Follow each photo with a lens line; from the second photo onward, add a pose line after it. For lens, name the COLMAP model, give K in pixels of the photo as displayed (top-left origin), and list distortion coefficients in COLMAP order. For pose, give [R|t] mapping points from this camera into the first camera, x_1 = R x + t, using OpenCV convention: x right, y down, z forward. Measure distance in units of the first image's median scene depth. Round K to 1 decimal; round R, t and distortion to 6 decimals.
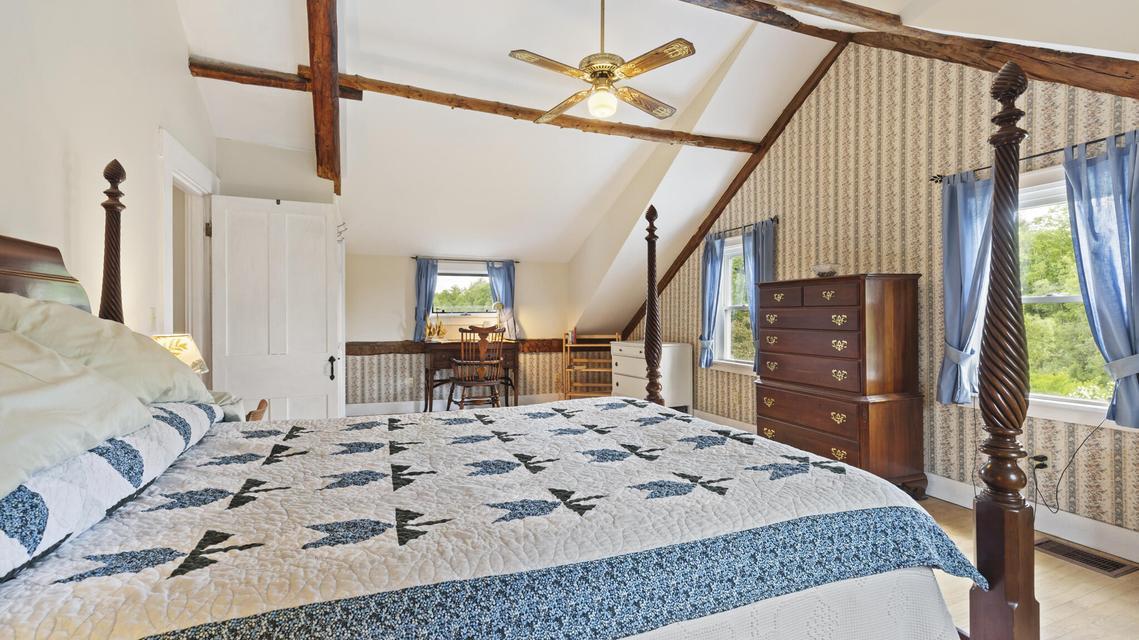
lens RADIAL K [[562.1, 0, 569.5], [0, 562.1, 319.4], [0, 0, 1]] dist [-0.000388, -0.000239]
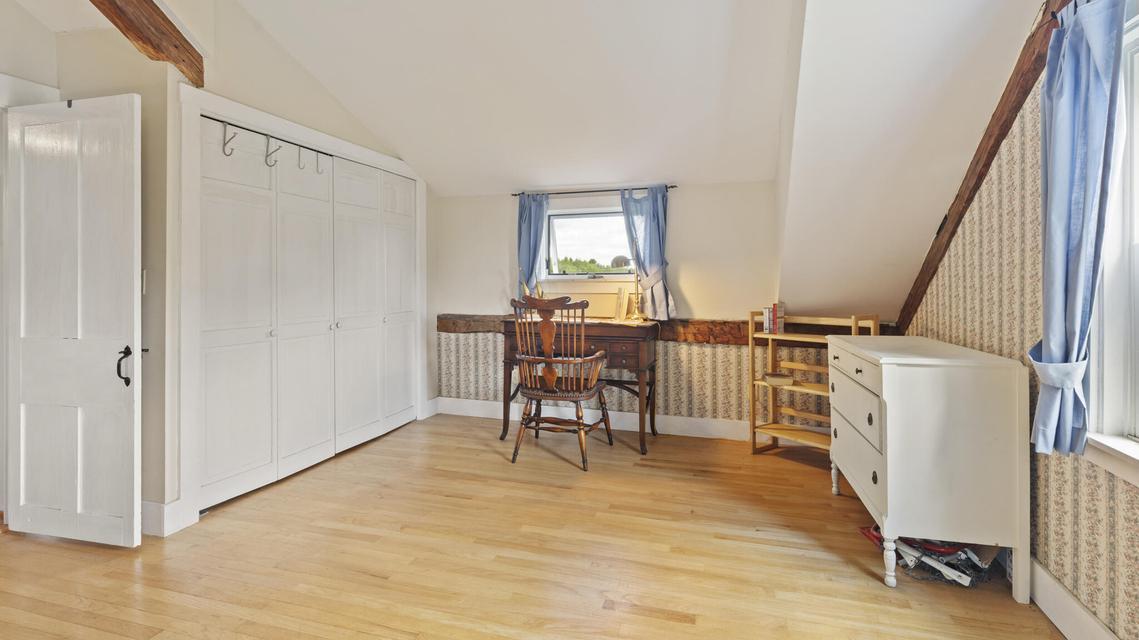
lens RADIAL K [[562.1, 0, 540.8], [0, 562.1, 273.3], [0, 0, 1]] dist [-0.000388, -0.000239]
pose [[0.773854, -0.007116, -0.633324, 0.175556], [-0.003602, 0.999871, -0.015635, -0.002694], [0.633354, 0.014381, 0.773729, 0.477334]]
